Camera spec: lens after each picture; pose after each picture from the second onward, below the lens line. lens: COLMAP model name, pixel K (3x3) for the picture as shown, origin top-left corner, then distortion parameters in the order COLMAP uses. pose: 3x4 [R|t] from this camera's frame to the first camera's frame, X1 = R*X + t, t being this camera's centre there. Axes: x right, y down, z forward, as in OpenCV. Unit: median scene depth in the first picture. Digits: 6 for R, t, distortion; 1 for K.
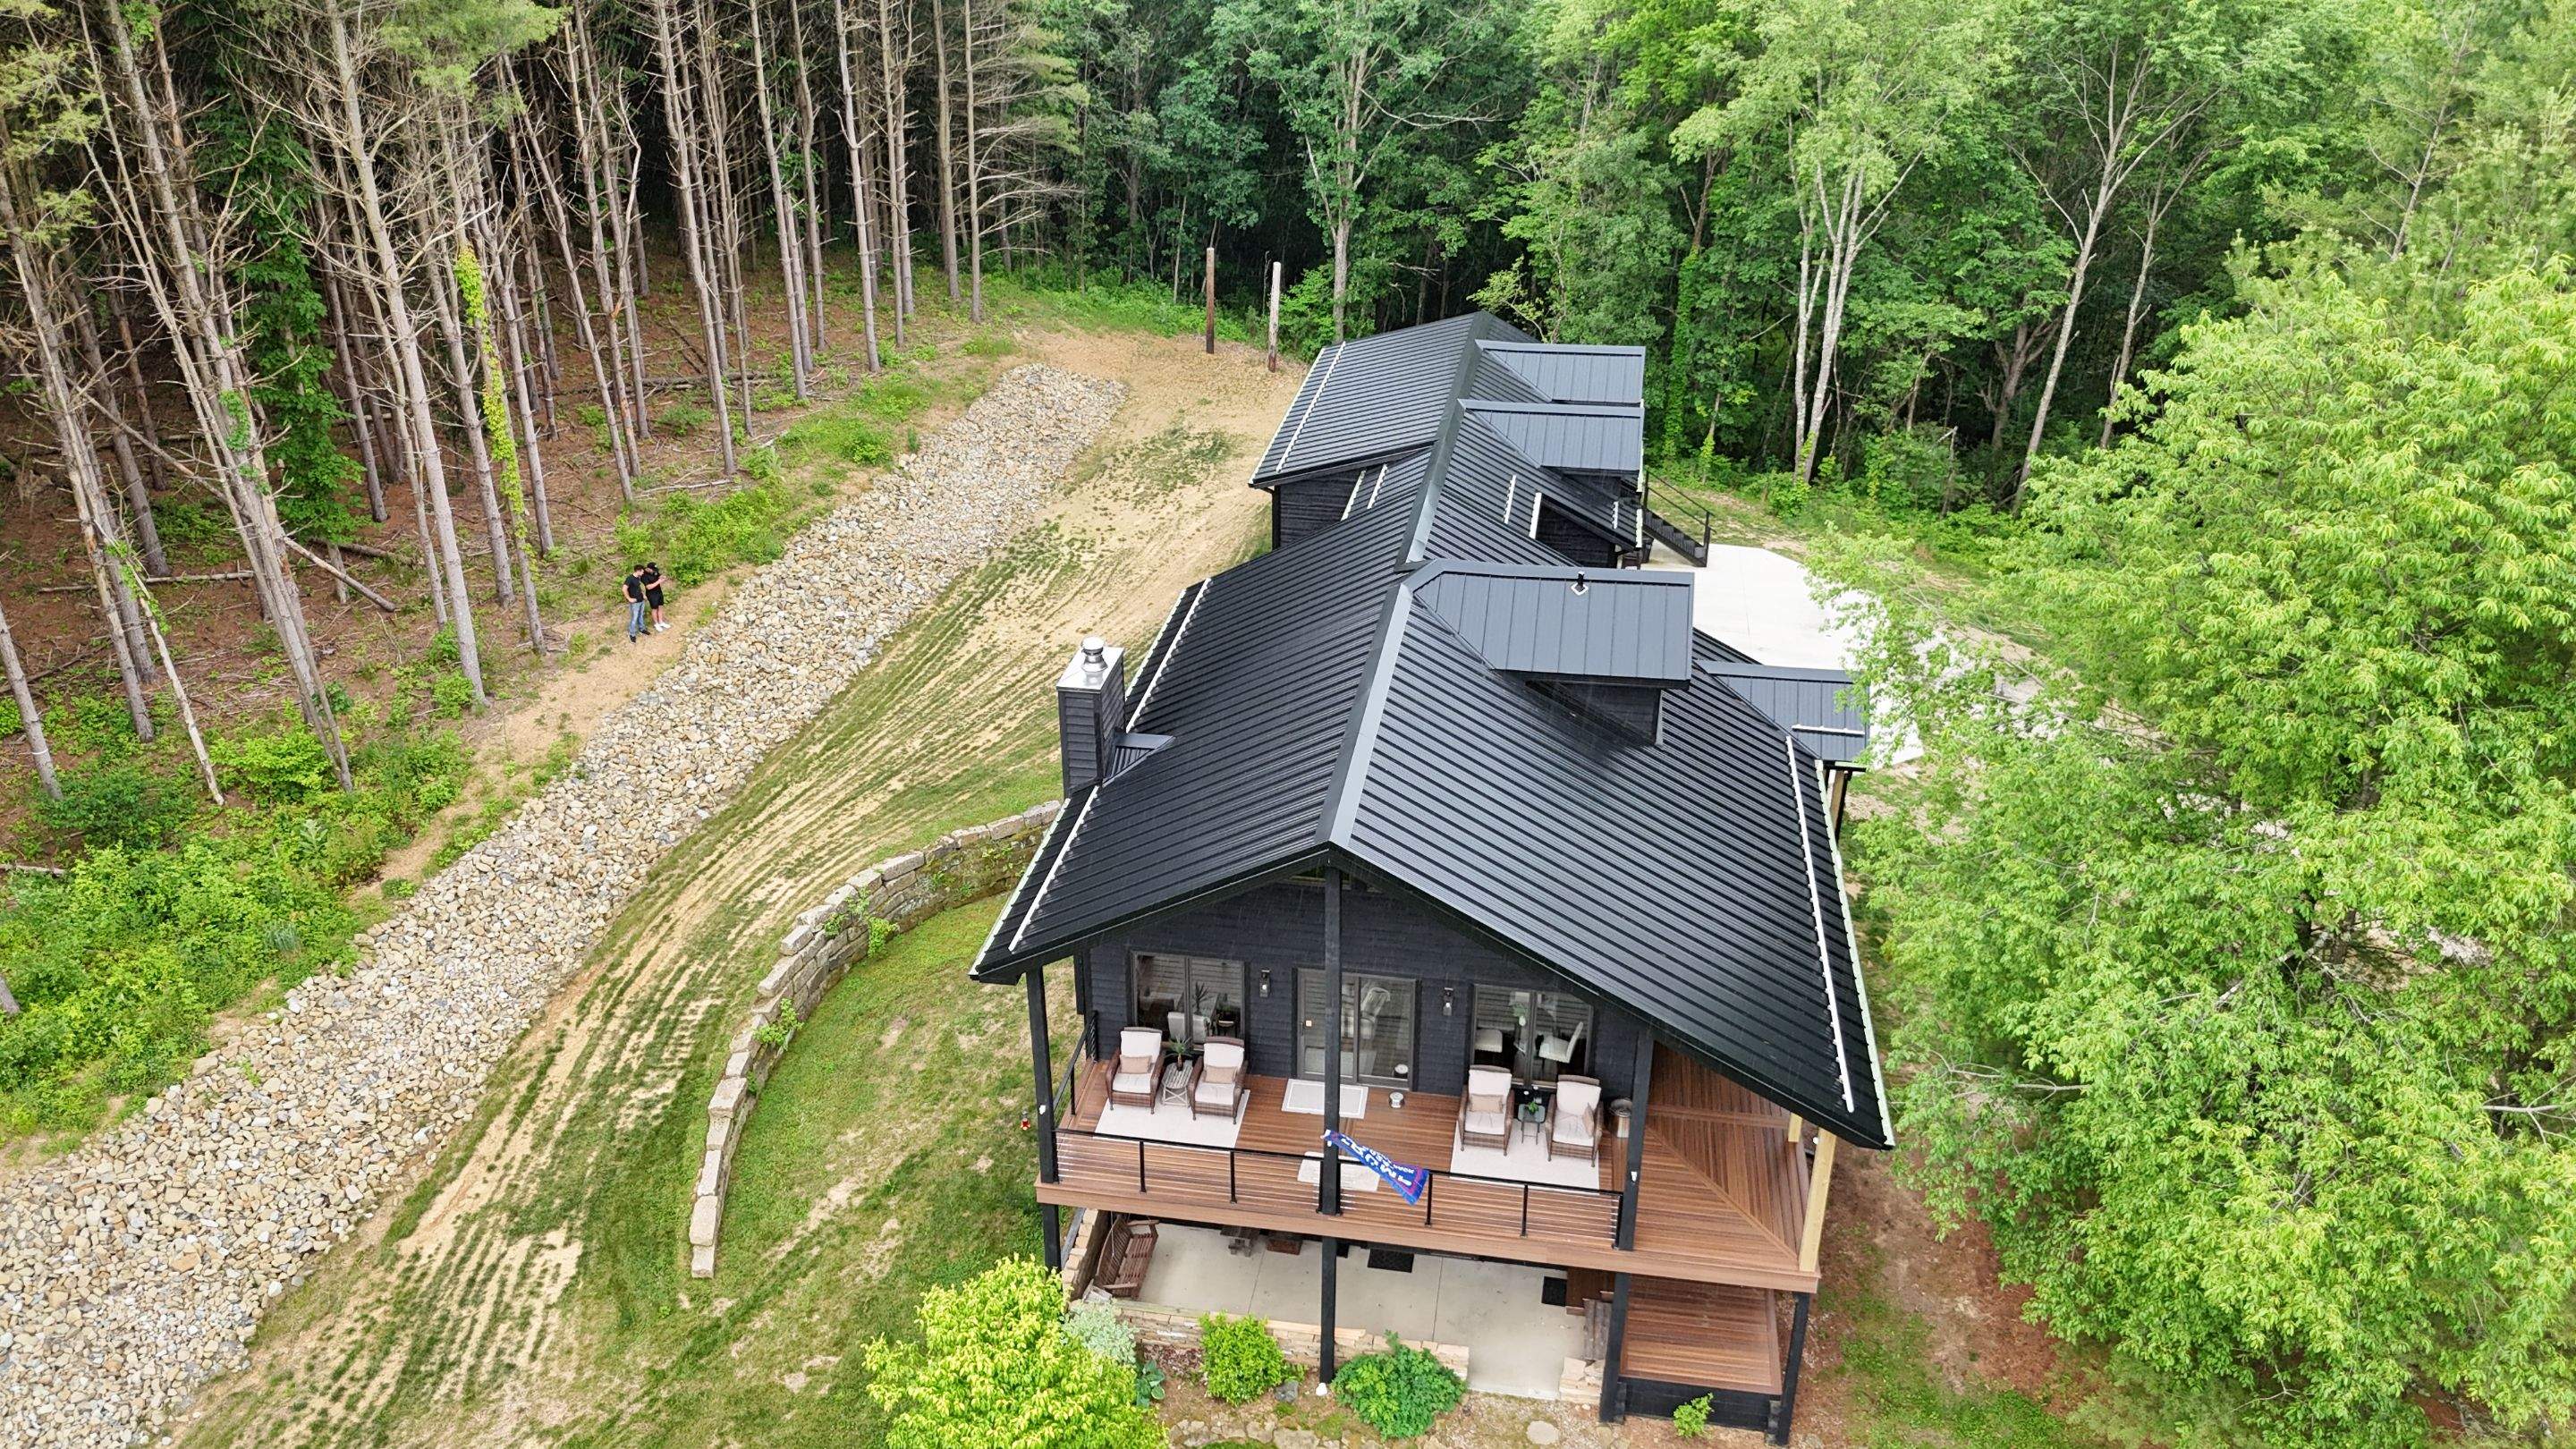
lens RADIAL K [[1898.3, 0, 1288.0], [0, 1898.3, 724.5], [0, 0, 1]] dist [0.074325, -0.066829]
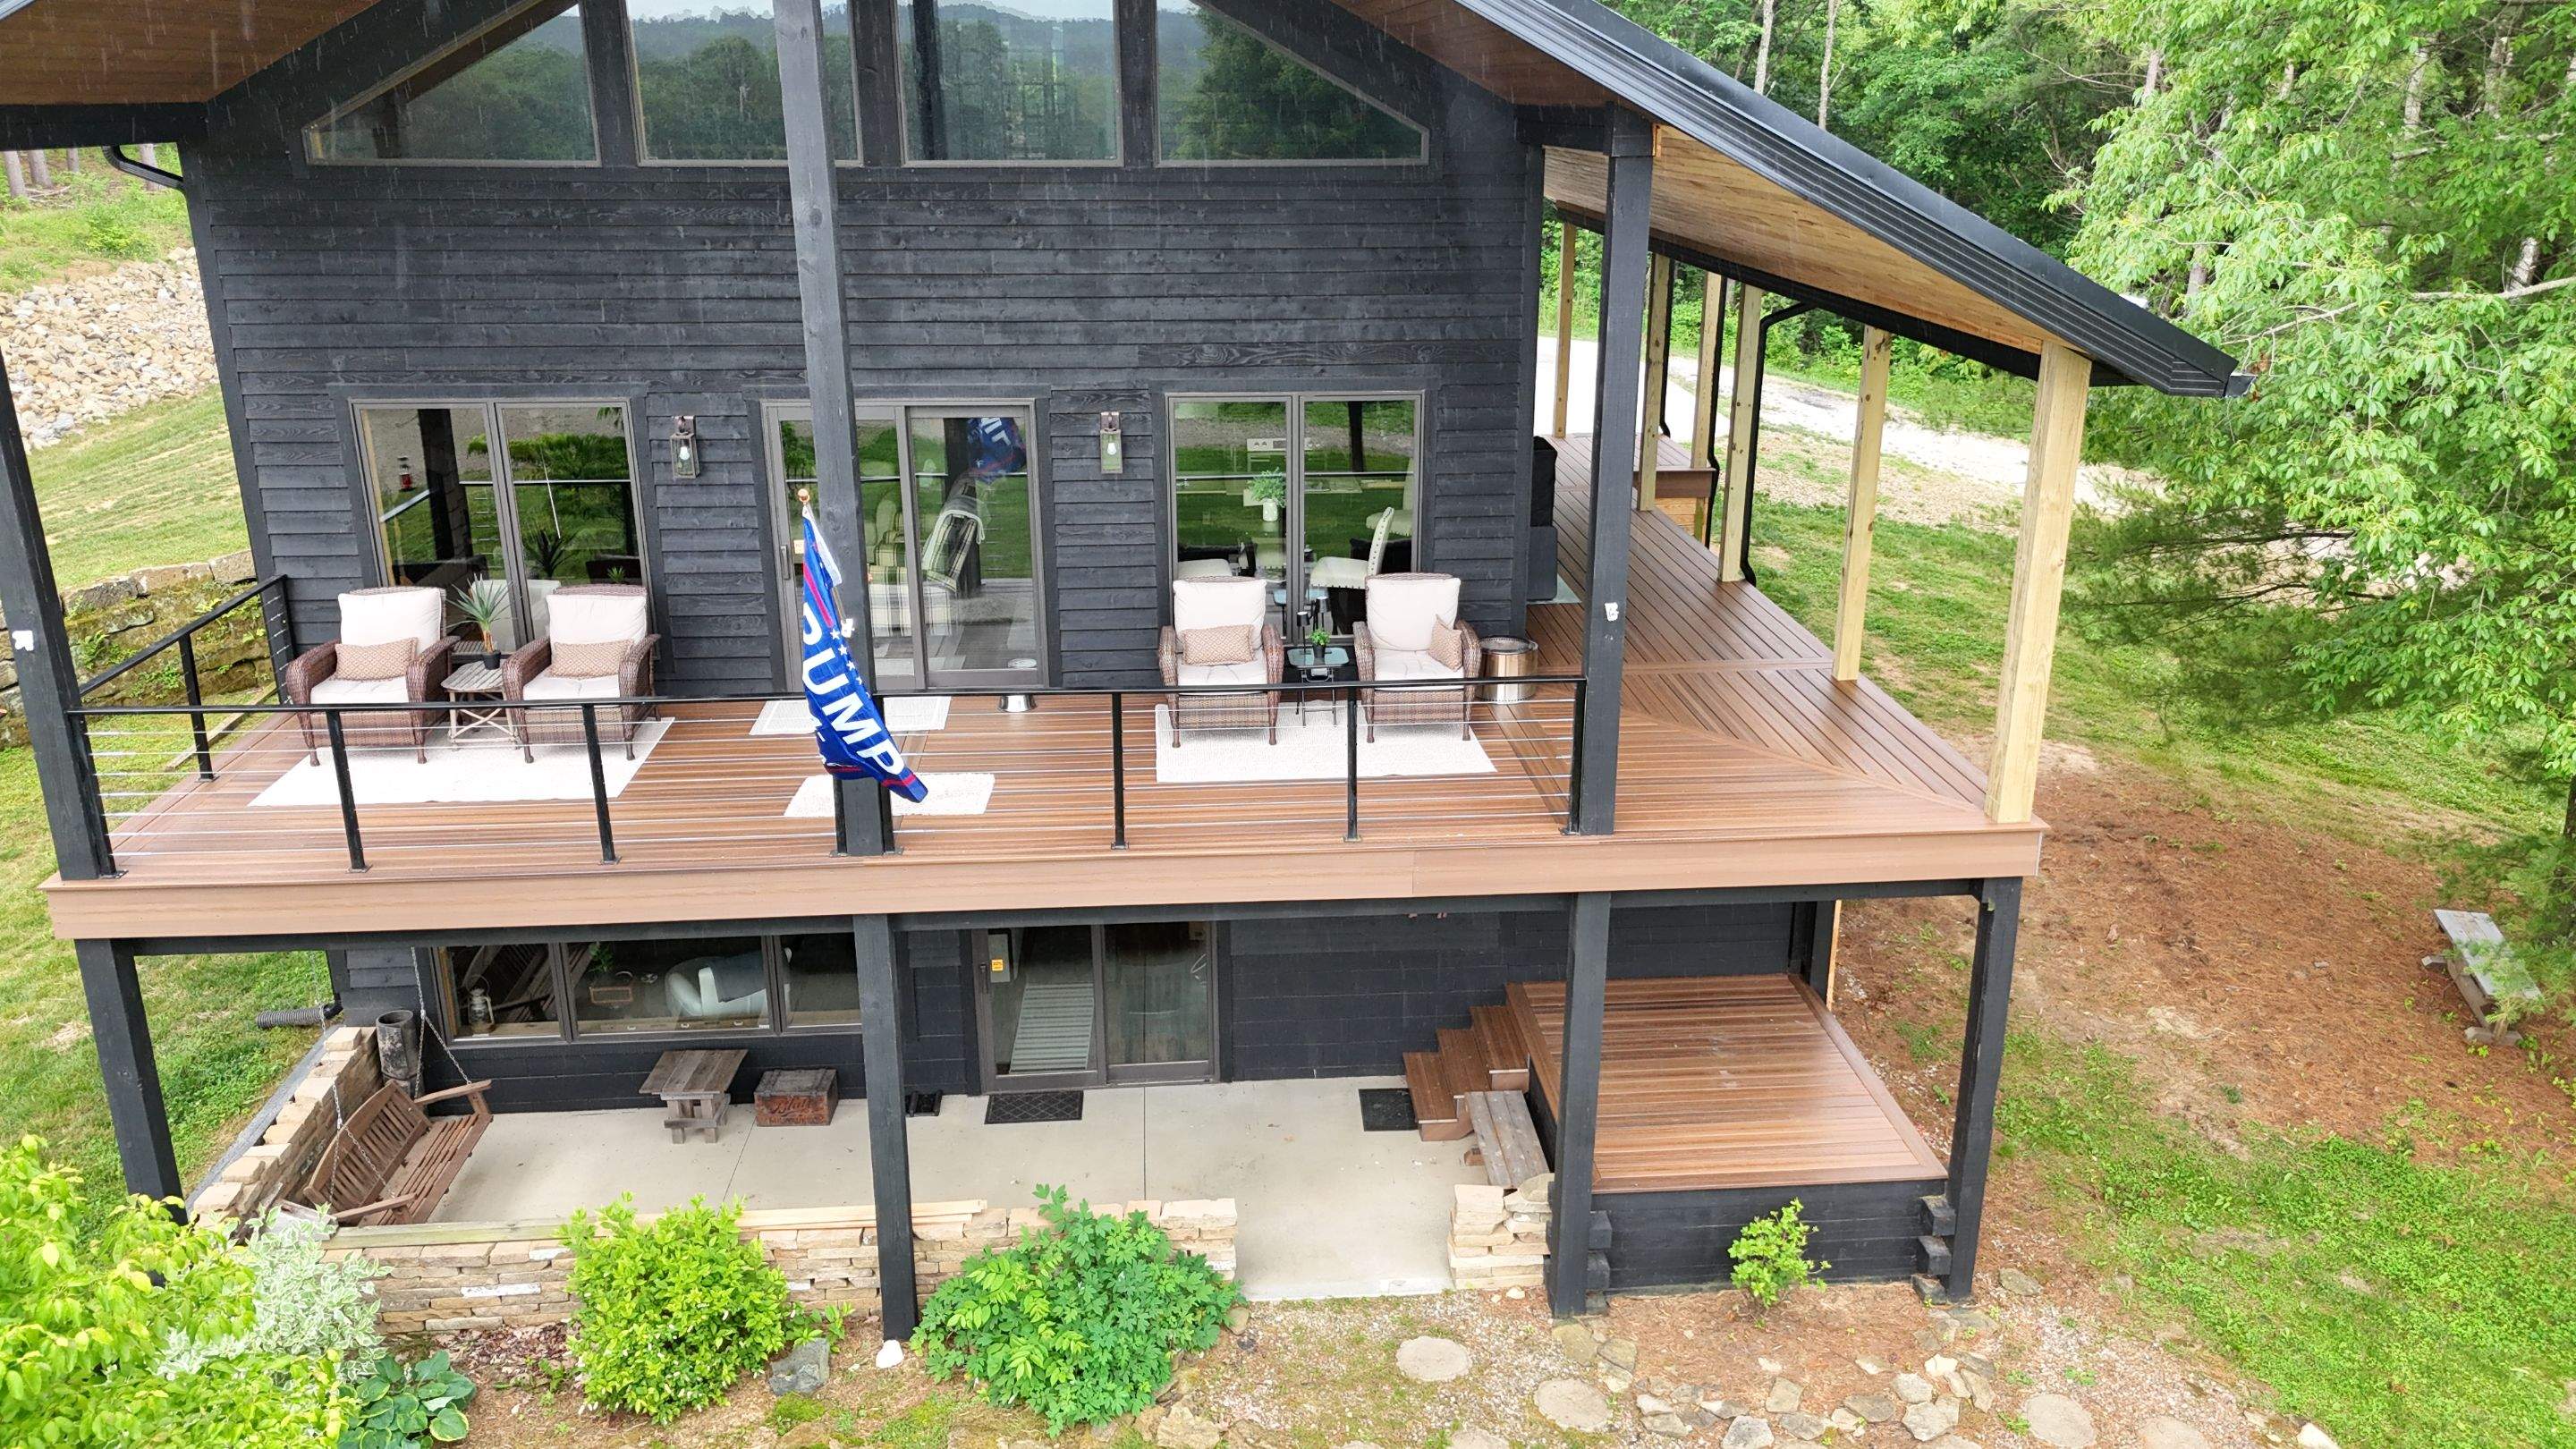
lens RADIAL K [[1898.3, 0, 1288.0], [0, 1898.3, 724.5], [0, 0, 1]] dist [0.074325, -0.066829]
pose [[0.972333, -0.078633, 0.219965, 0.014819], [0.107501, 0.986629, -0.122500, 0.194585], [-0.207392, 0.142758, 0.967786, 0.404450]]
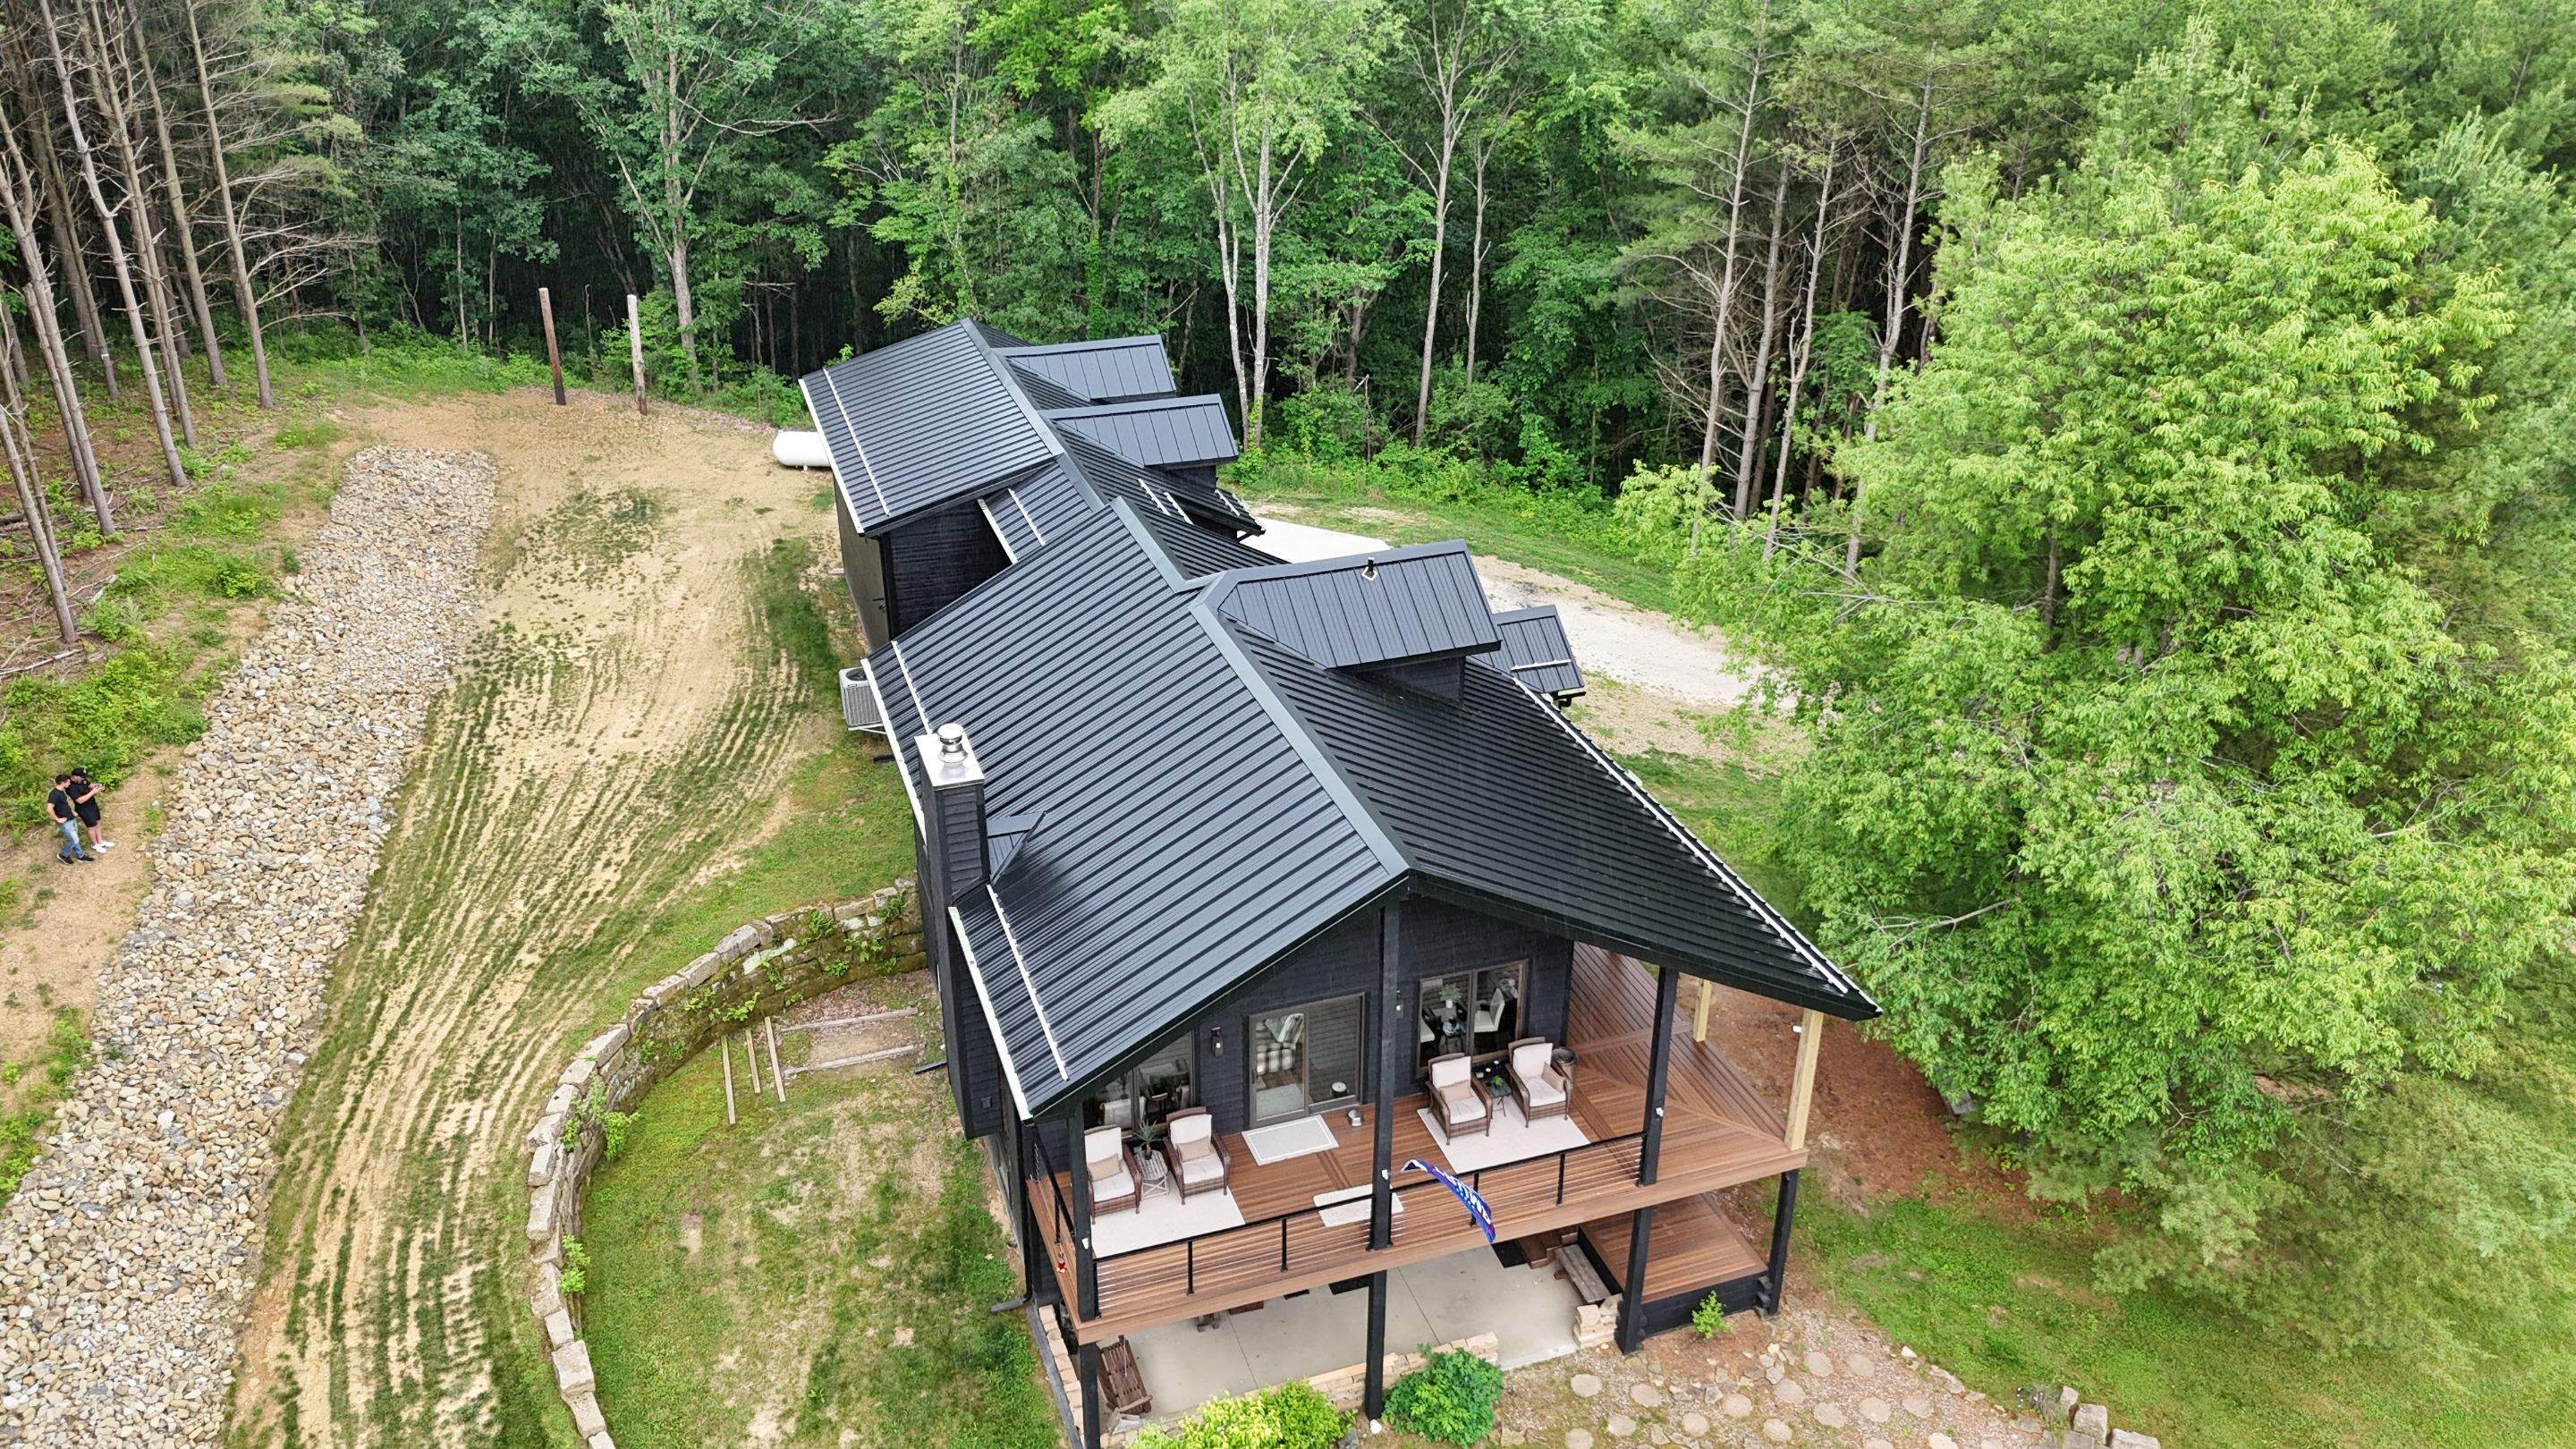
lens RADIAL K [[1898.3, 0, 1288.0], [0, 1898.3, 724.5], [0, 0, 1]] dist [0.074325, -0.066829]
pose [[0.880831, -0.217036, 0.420752, -0.250953], [0.213355, 0.975342, 0.056458, -0.046431], [-0.422630, 0.040039, 0.905417, 0.086882]]
